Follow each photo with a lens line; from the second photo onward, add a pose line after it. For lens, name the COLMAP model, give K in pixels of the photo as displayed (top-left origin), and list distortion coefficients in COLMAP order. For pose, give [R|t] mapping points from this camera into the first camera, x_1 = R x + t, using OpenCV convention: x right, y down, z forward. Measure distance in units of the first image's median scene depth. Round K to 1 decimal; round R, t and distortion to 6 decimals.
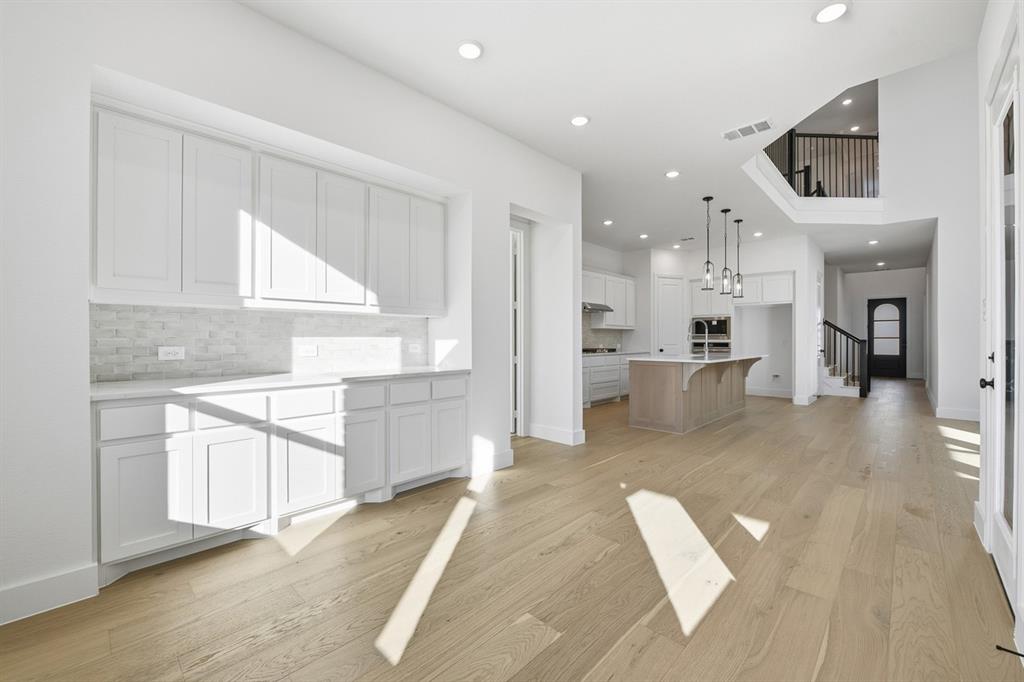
lens RADIAL K [[410.4, 0, 518.4], [0, 410.4, 337.7], [0, 0, 1]] dist [-0.008871, -0.000364]
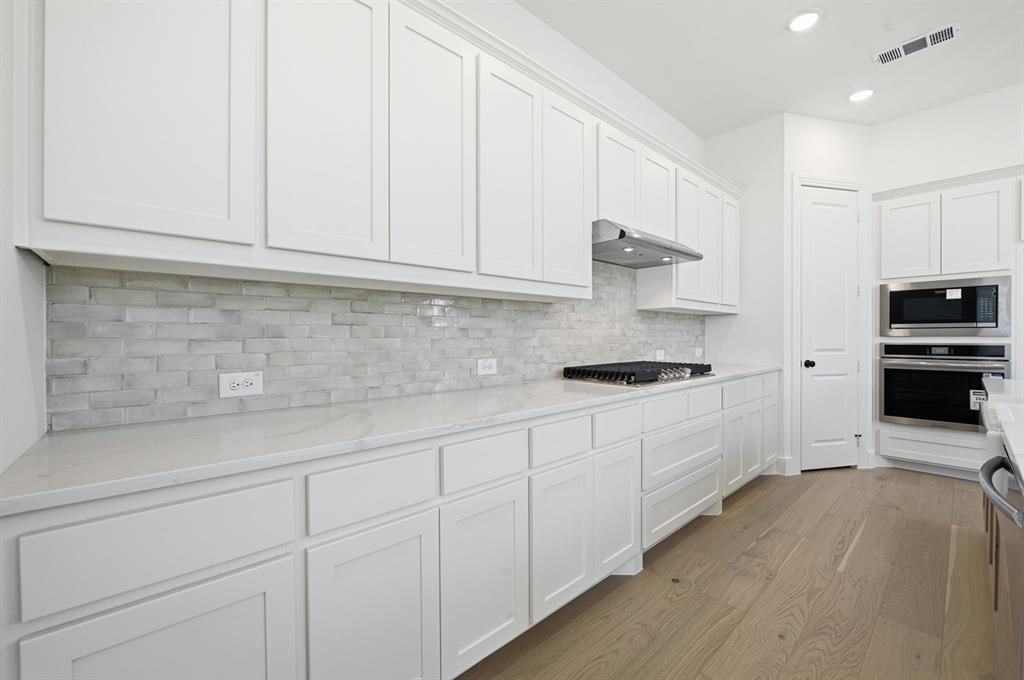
lens RADIAL K [[408.6, 0, 512.9], [0, 408.6, 340.2], [0, 0, 1]] dist [-0.010100, -0.000049]
pose [[0.996766, -0.003710, -0.080272, 0.112169], [0.004773, 0.999903, 0.013055, 0.000896], [0.080215, -0.013396, 0.996688, 0.740481]]
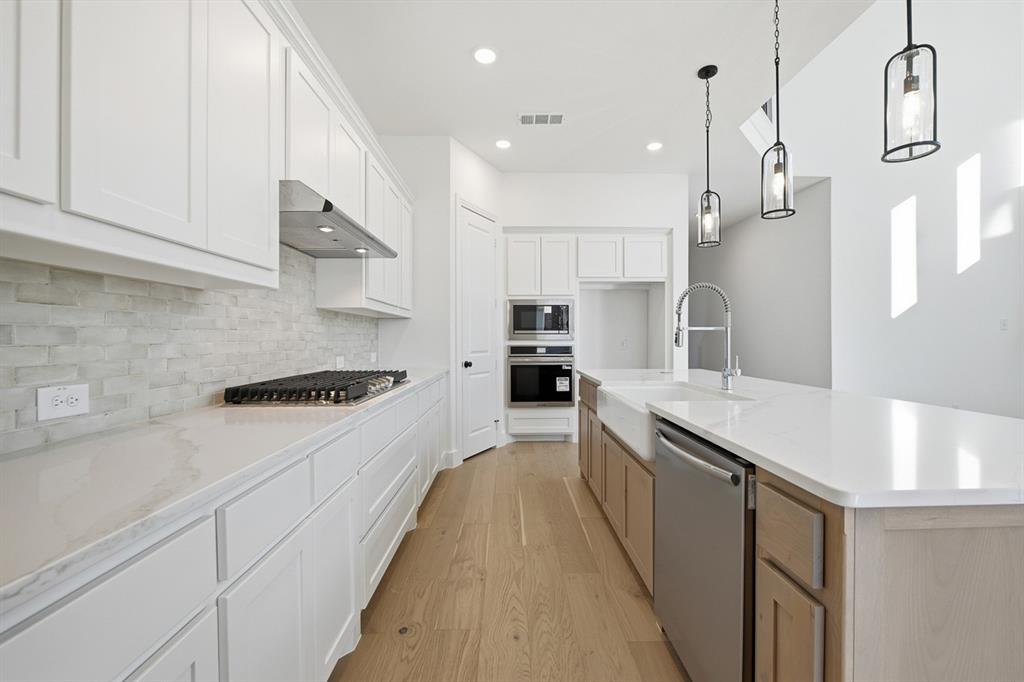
lens RADIAL K [[410.4, 0, 518.0], [0, 410.4, 339.1], [0, 0, 1]] dist [-0.008871, -0.000364]
pose [[0.712176, -0.005334, 0.701981, 0.081462], [0.003850, 0.999986, 0.003692, 0.000876], [-0.701991, 0.000074, 0.712186, 0.813546]]
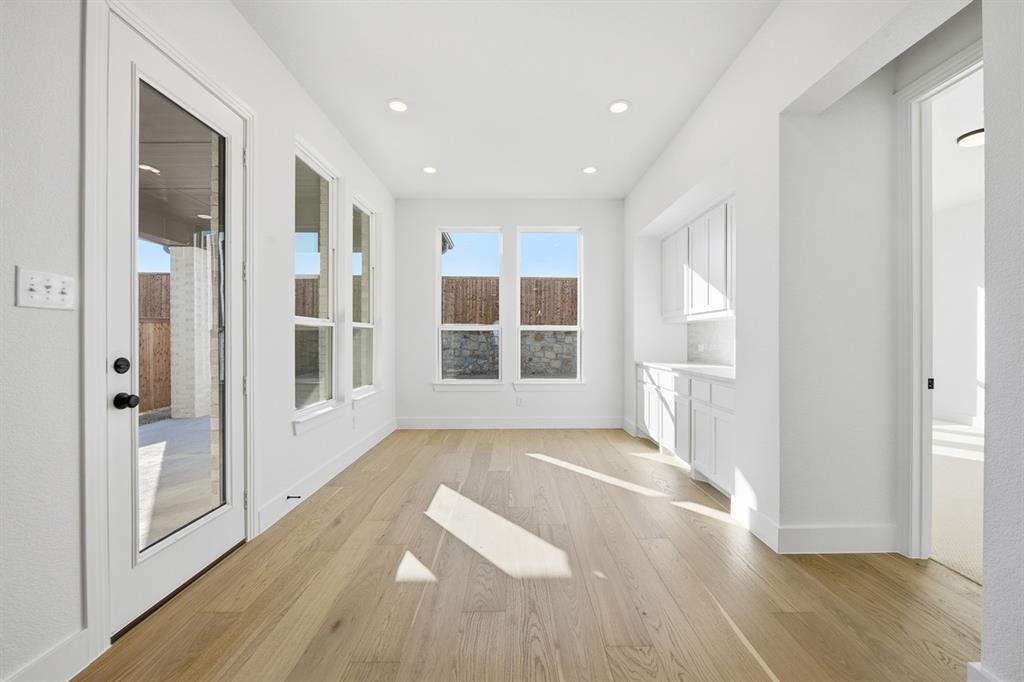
lens RADIAL K [[410.4, 0, 518.5], [0, 410.4, 339.1], [0, 0, 1]] dist [-0.008871, -0.000364]
pose [[-0.713498, -0.000918, -0.700657, 0.382379], [0.000787, 0.999997, -0.002112, 0.000666], [0.700657, -0.002059, -0.713495, 0.663438]]
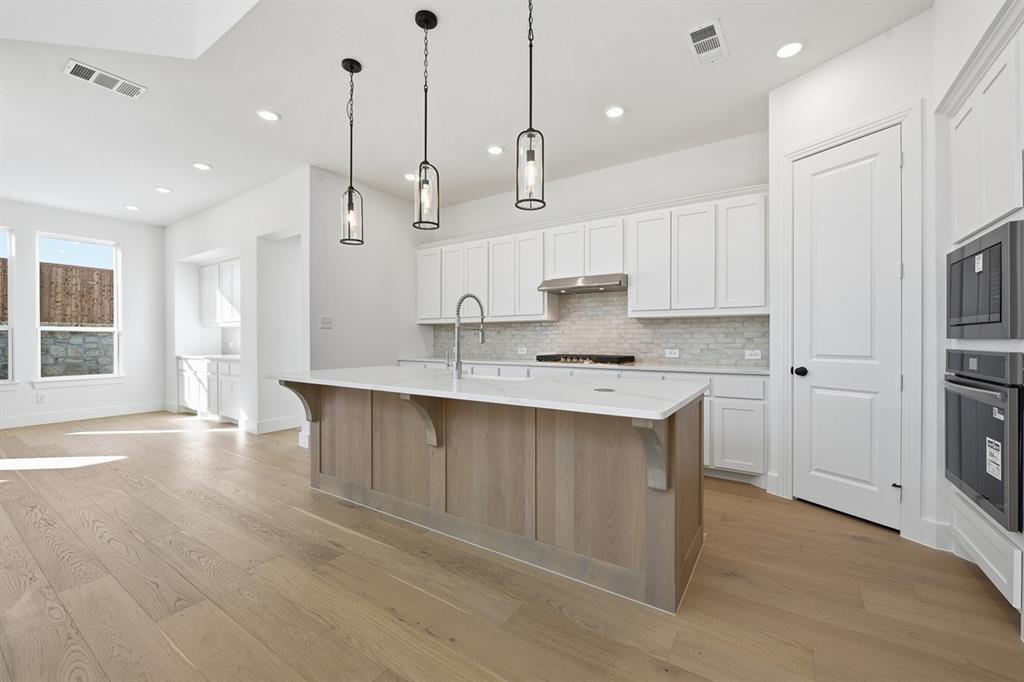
lens RADIAL K [[410.4, 0, 521.2], [0, 410.4, 340.7], [0, 0, 1]] dist [-0.008871, -0.000364]
pose [[0.184763, 0.003397, -0.982777, 0.828107], [0.004931, 0.999978, 0.004383, 0.003496], [0.982771, -0.005656, 0.184742, 0.916353]]
